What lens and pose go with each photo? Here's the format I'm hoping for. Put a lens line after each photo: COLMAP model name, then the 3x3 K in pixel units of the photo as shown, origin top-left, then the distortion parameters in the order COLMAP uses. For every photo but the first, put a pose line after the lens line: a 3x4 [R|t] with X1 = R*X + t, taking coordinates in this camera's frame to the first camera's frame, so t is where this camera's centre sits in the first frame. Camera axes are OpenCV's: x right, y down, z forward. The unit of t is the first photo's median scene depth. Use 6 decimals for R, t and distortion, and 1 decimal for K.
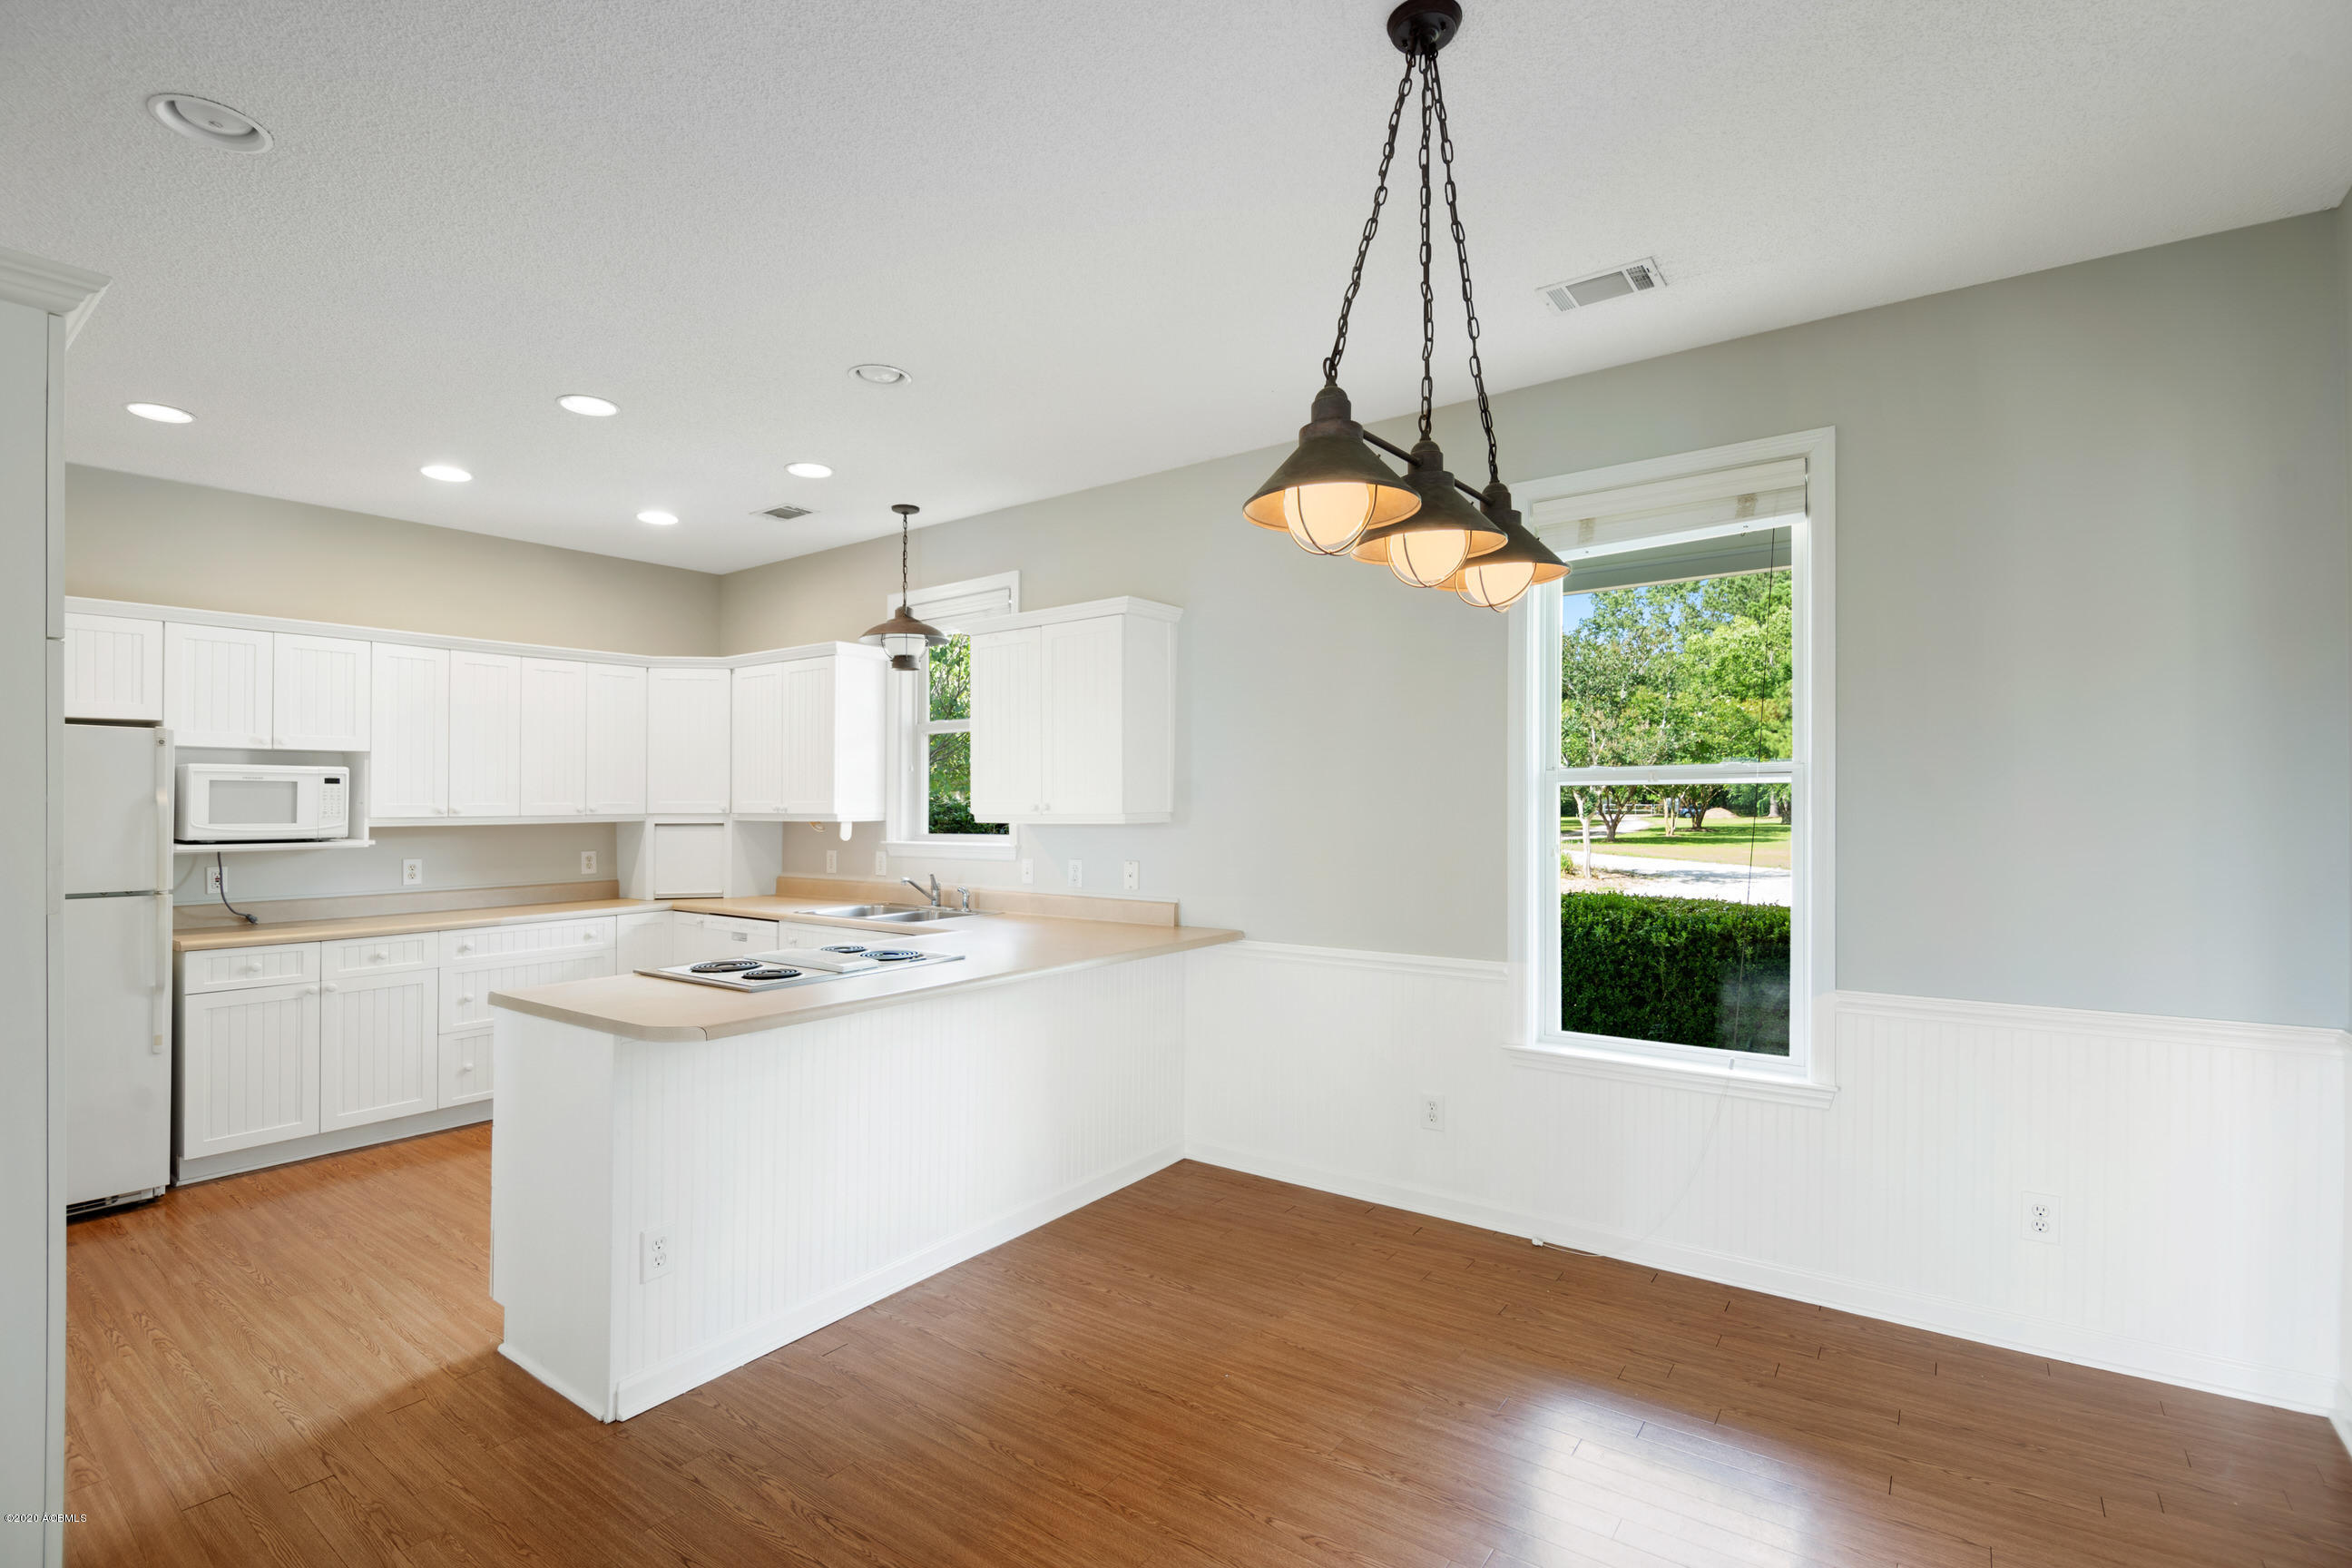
lens RADIAL K [[1066.3, 0, 1173.8], [0, 1066.3, 779.9], [0, 0, 1]] dist [-0.010047, -0.007634]
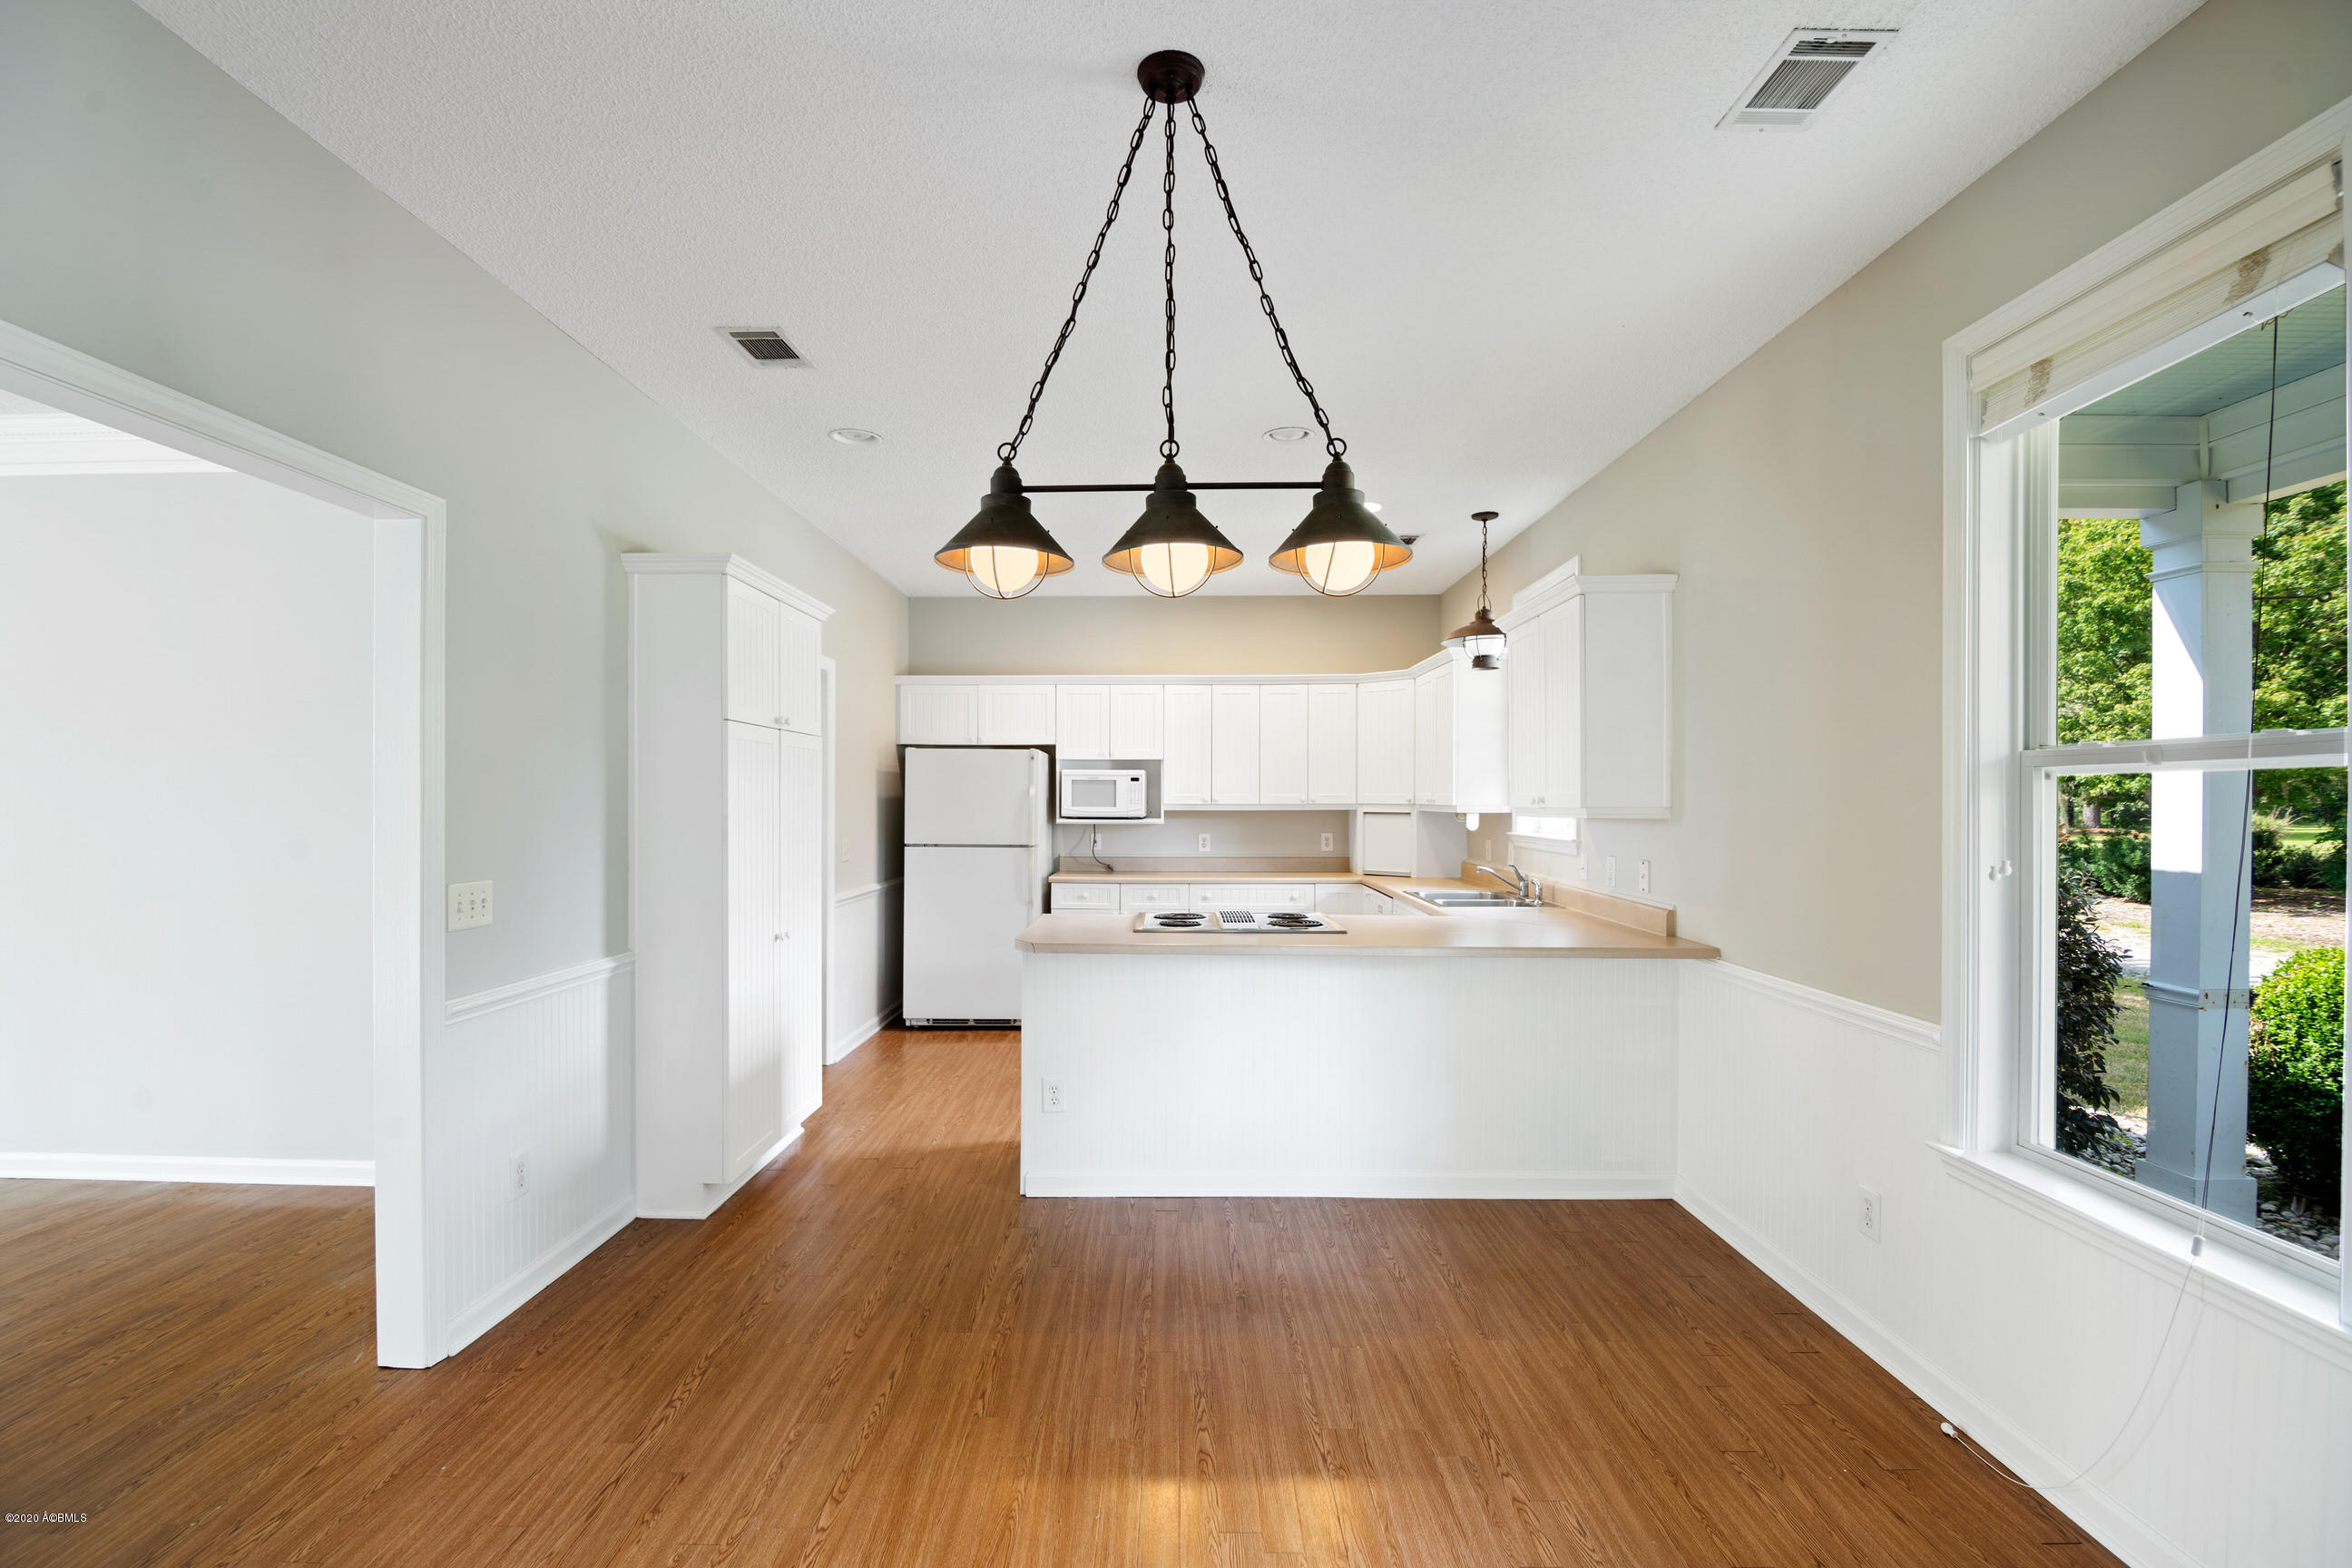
lens RADIAL K [[1066.3, 0, 1179.1], [0, 1066.3, 790.2], [0, 0, 1]] dist [-0.010047, -0.007634]
pose [[0.590557, 0.001309, -0.806995, 0.467657], [0.012507, 0.999864, 0.010775, 0.001169], [0.806899, -0.016456, 0.590460, 0.150400]]
